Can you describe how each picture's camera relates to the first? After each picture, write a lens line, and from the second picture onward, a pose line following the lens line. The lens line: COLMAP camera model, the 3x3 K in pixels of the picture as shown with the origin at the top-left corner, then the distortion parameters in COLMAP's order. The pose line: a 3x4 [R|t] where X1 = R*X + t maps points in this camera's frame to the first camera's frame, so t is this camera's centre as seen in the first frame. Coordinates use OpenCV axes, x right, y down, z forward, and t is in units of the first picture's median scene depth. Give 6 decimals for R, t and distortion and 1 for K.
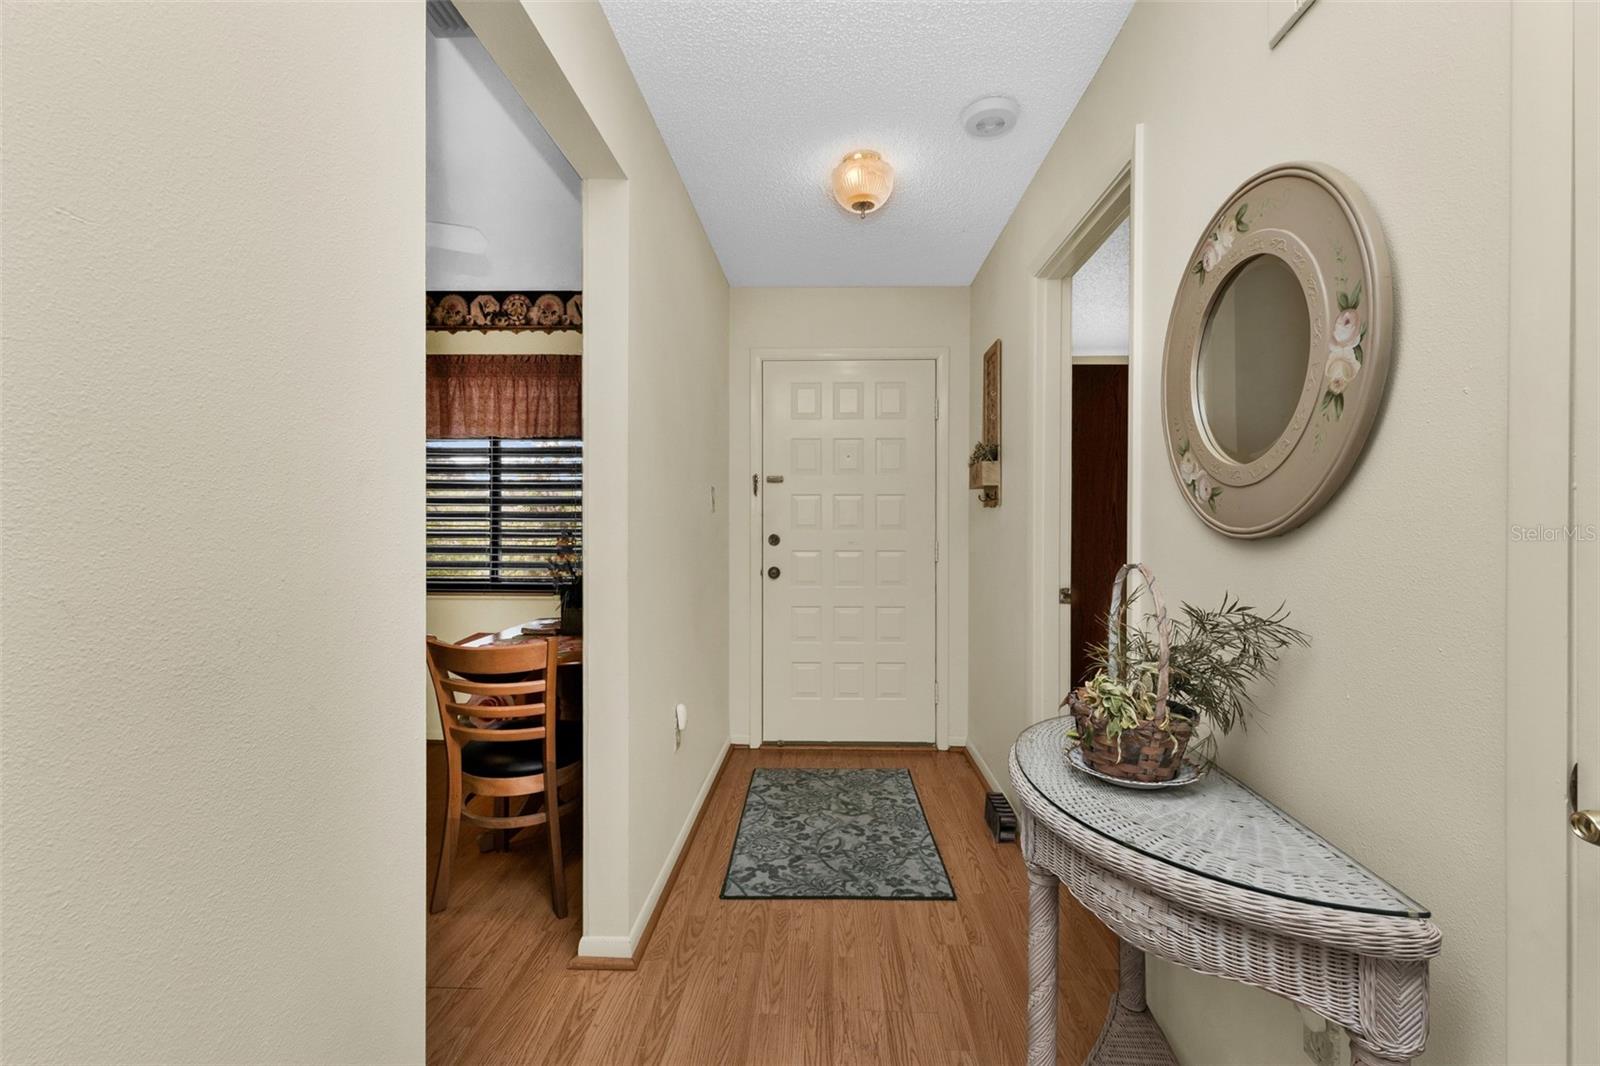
lens RADIAL K [[691.1, 0, 805.7], [0, 691.1, 525.6], [0, 0, 1]] dist [0.001456, -0.000895]
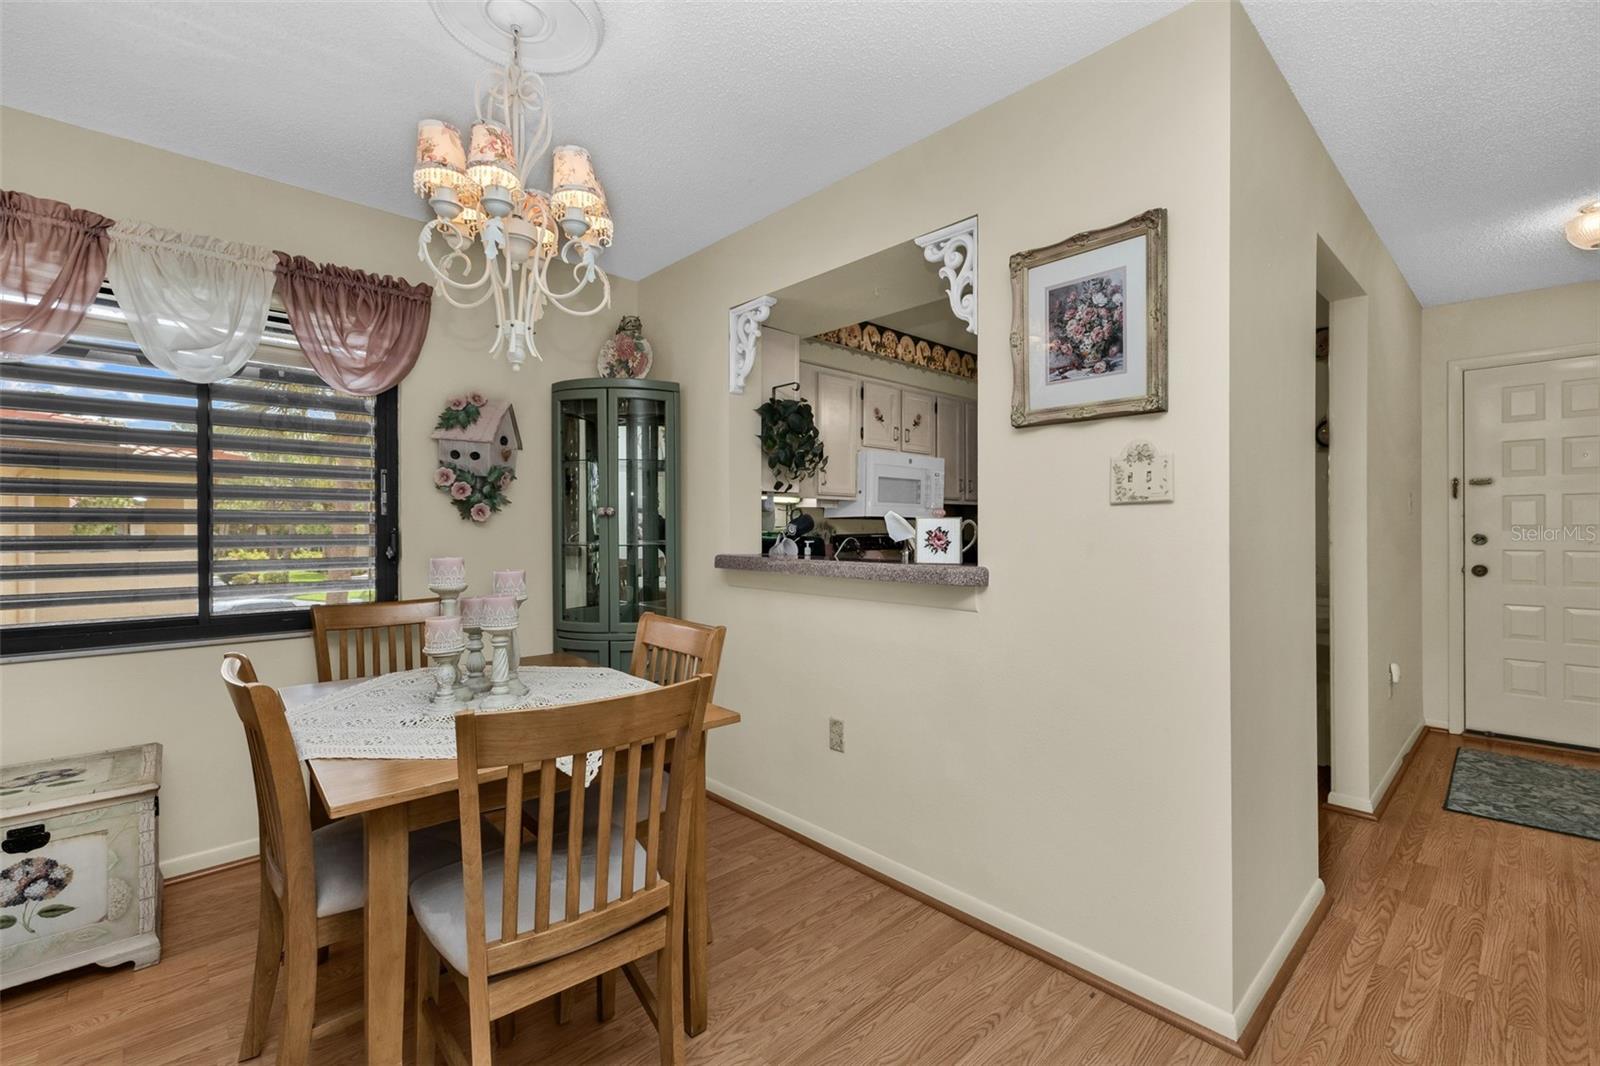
lens RADIAL K [[691.1, 0, 805.7], [0, 691.1, 525.6], [0, 0, 1]] dist [0.001456, -0.000895]
pose [[0.711982, -0.001552, -0.702196, -0.051945], [0.002128, 0.999998, -0.000052, -0.003242], [0.702195, -0.001457, 0.711984, -0.654786]]
